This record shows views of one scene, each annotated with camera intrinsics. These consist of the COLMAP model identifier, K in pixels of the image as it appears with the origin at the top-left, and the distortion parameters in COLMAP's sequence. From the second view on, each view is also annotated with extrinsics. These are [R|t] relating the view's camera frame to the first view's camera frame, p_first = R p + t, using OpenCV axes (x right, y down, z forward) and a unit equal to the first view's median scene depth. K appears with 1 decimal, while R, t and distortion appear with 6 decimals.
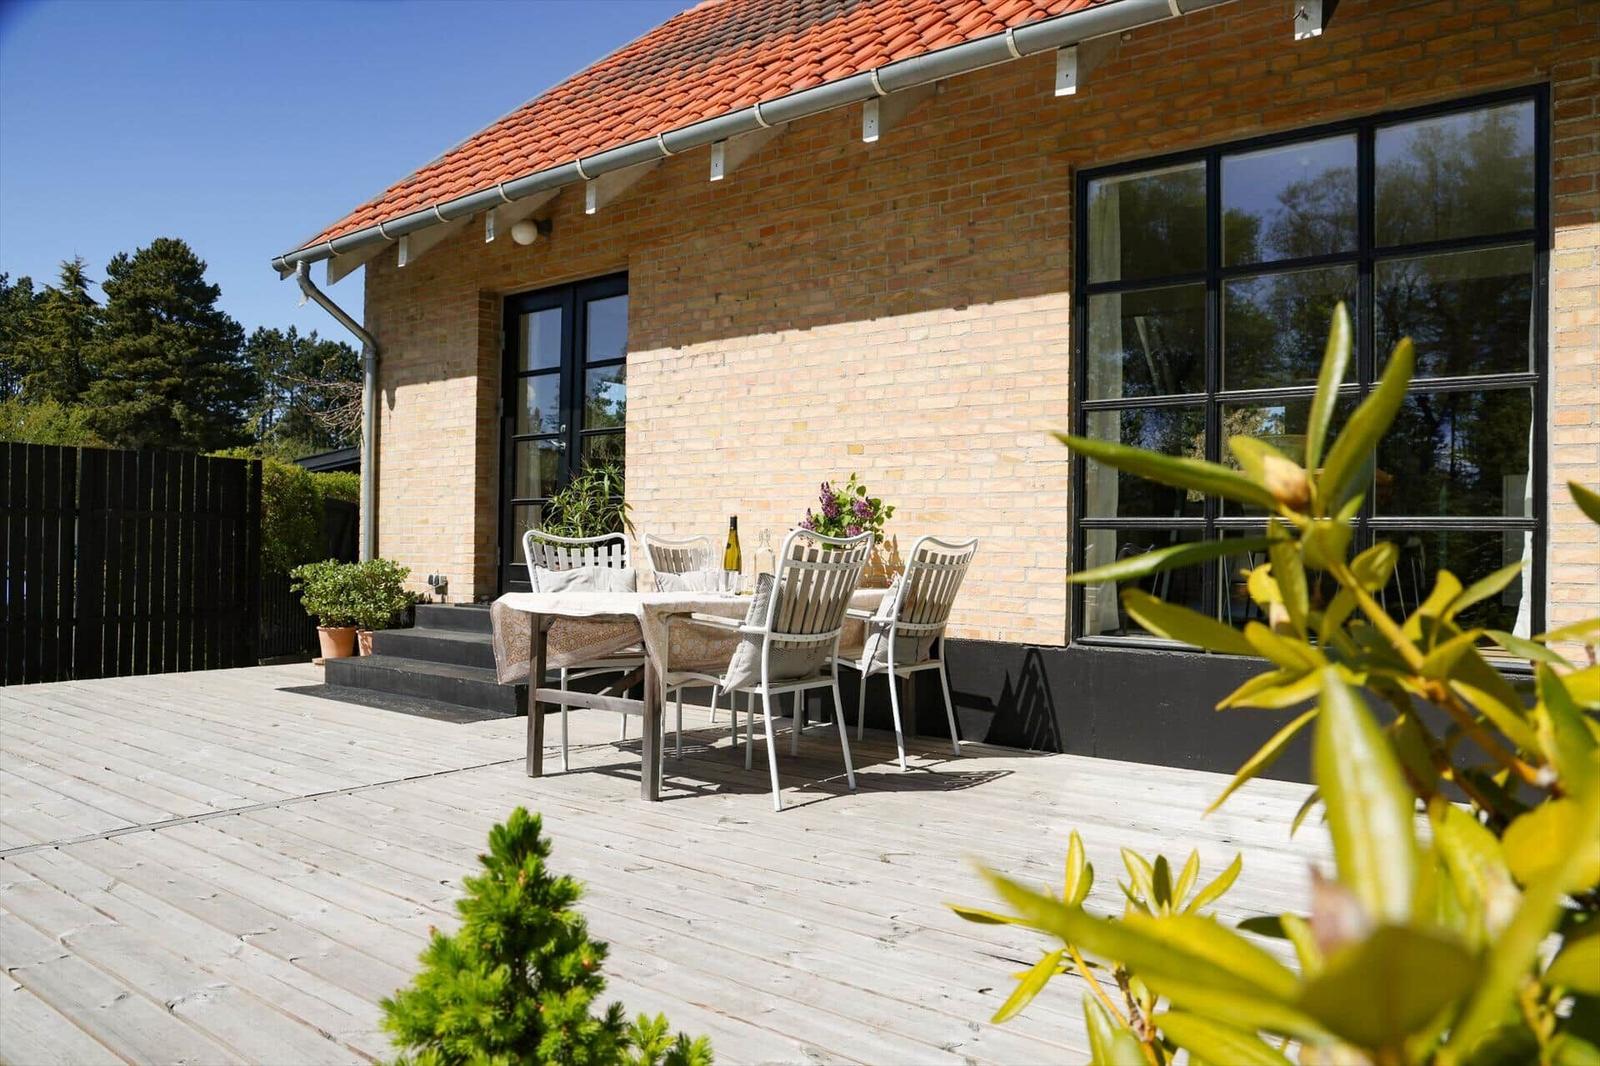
lens RADIAL K [[1102.7, 0, 804.8], [0, 1102.7, 540.9], [0, 0, 1]] dist [-0.113354, 0.081191]
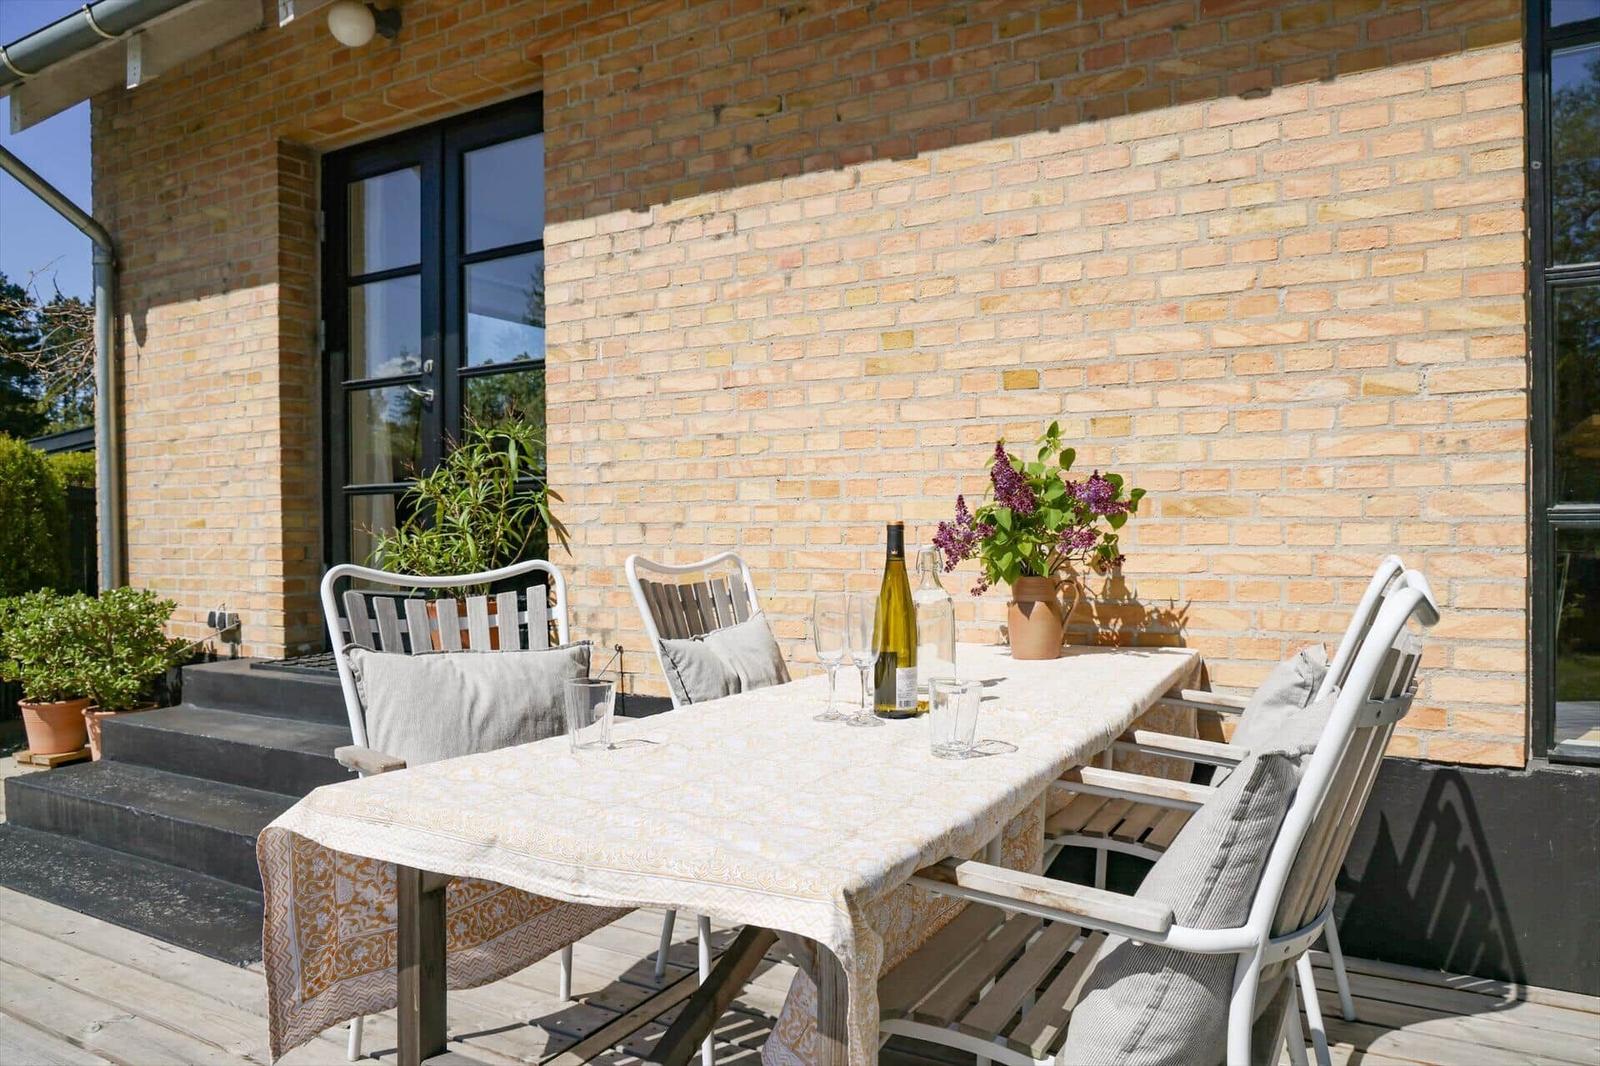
lens RADIAL K [[1106.5, 0, 800.0], [0, 1106.5, 533.0], [0, 0, 1]] dist [-0.089562, 0.064039]
pose [[0.991855, -0.027090, 0.124454, -0.111291], [0.024846, 0.999500, 0.019546, -0.020727], [-0.124921, -0.016295, 0.992033, 0.439991]]
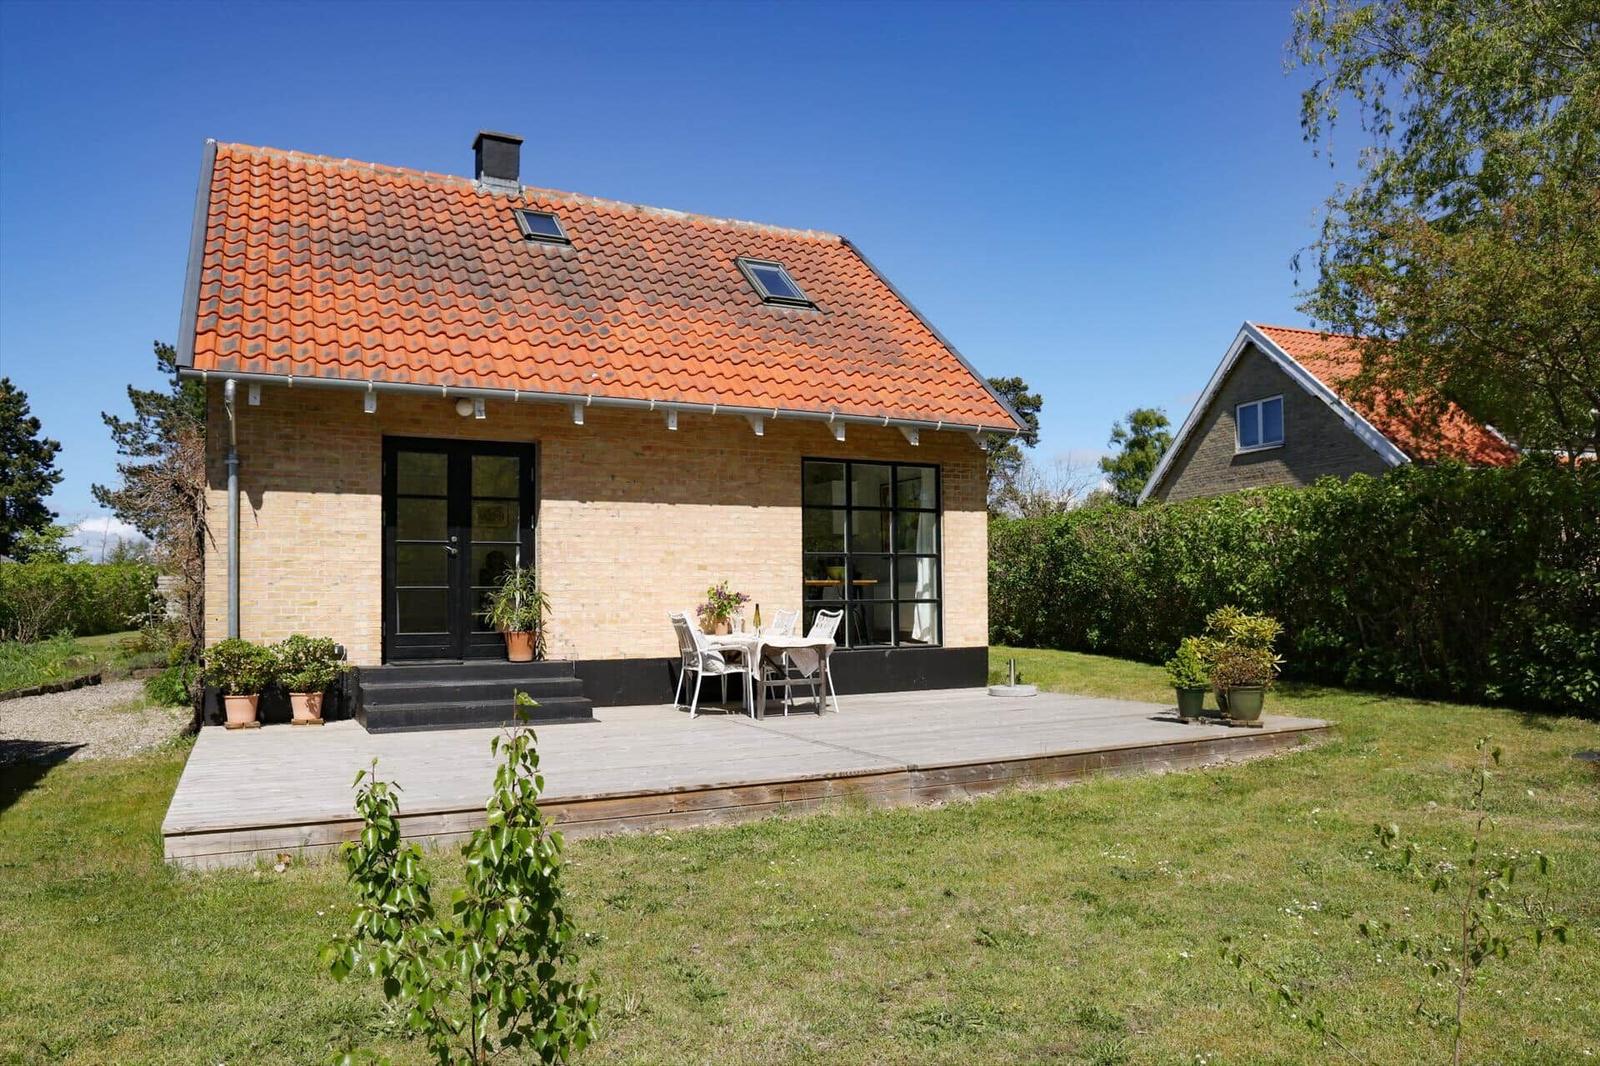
lens RADIAL K [[1102.7, 0, 804.8], [0, 1102.7, 540.9], [0, 0, 1]] dist [-0.113354, 0.081191]
pose [[0.452546, 0.026278, 0.891354, -1.511885], [0.005949, 0.999455, -0.032485, -0.057943], [-0.891721, 0.020003, 0.452142, -0.087360]]
